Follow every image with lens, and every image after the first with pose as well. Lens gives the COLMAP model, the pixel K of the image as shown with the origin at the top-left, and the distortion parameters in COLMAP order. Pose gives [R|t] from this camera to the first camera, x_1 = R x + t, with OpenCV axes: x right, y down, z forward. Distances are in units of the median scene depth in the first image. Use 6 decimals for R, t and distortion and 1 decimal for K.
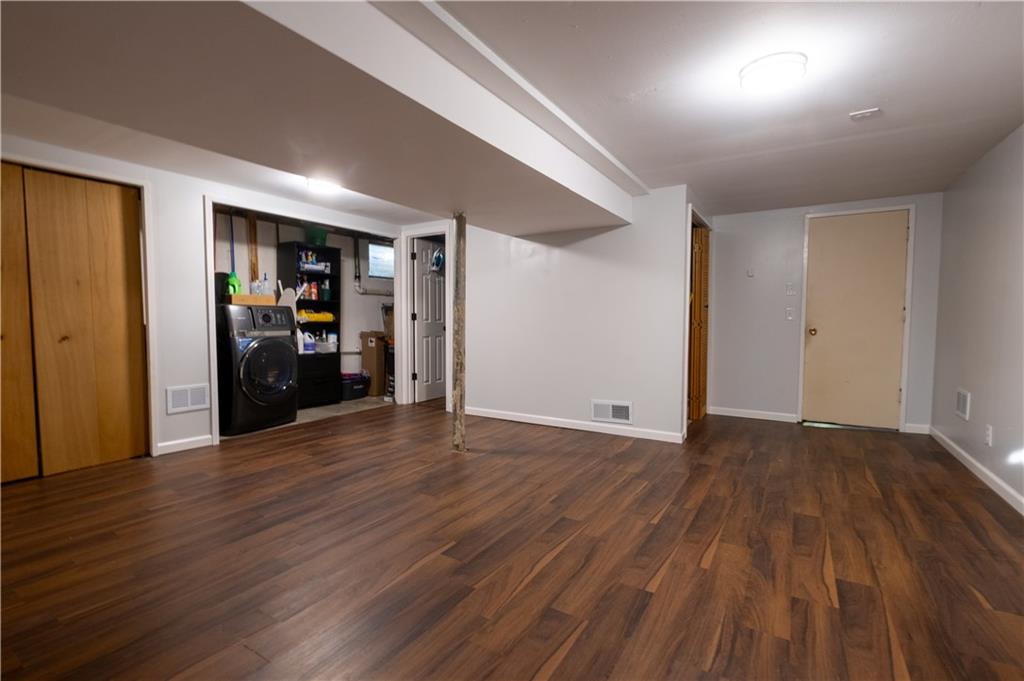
lens RADIAL K [[438.9, 0, 512.0], [0, 438.9, 340.5], [0, 0, 1]] dist [-0.016688, -0.000138]
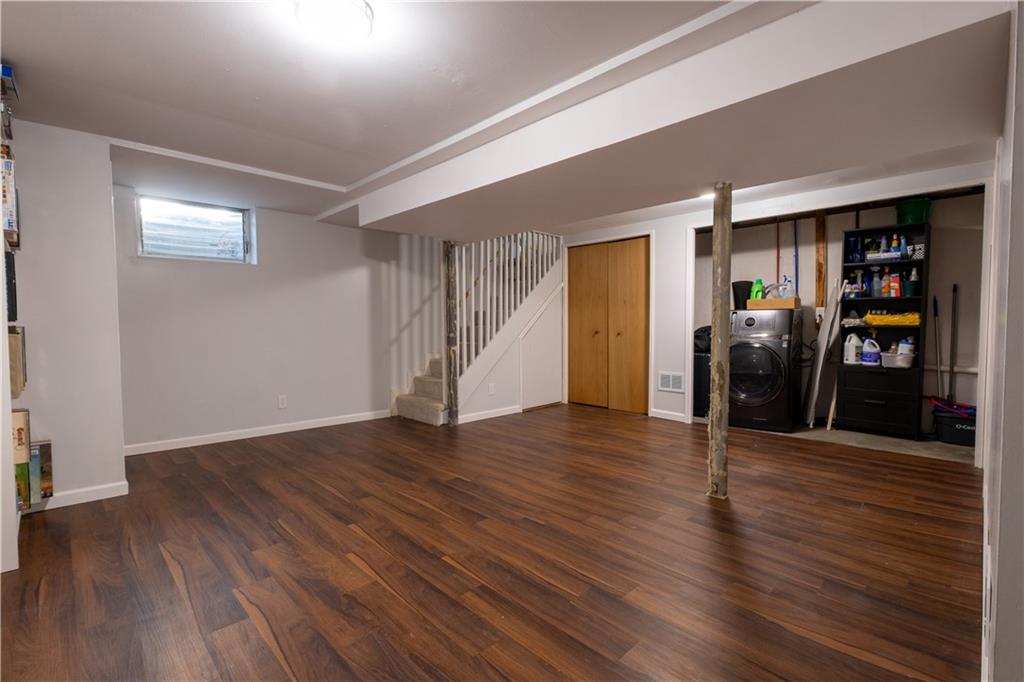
lens RADIAL K [[447.8, 0, 512.0], [0, 447.8, 341.0], [0, 0, 1]] dist [0.000601, 0.000133]
pose [[-0.190038, 0.041518, -0.980898, 1.069370], [-0.042520, 0.997820, 0.050472, -0.064949], [0.980856, 0.051299, -0.187858, 1.173058]]
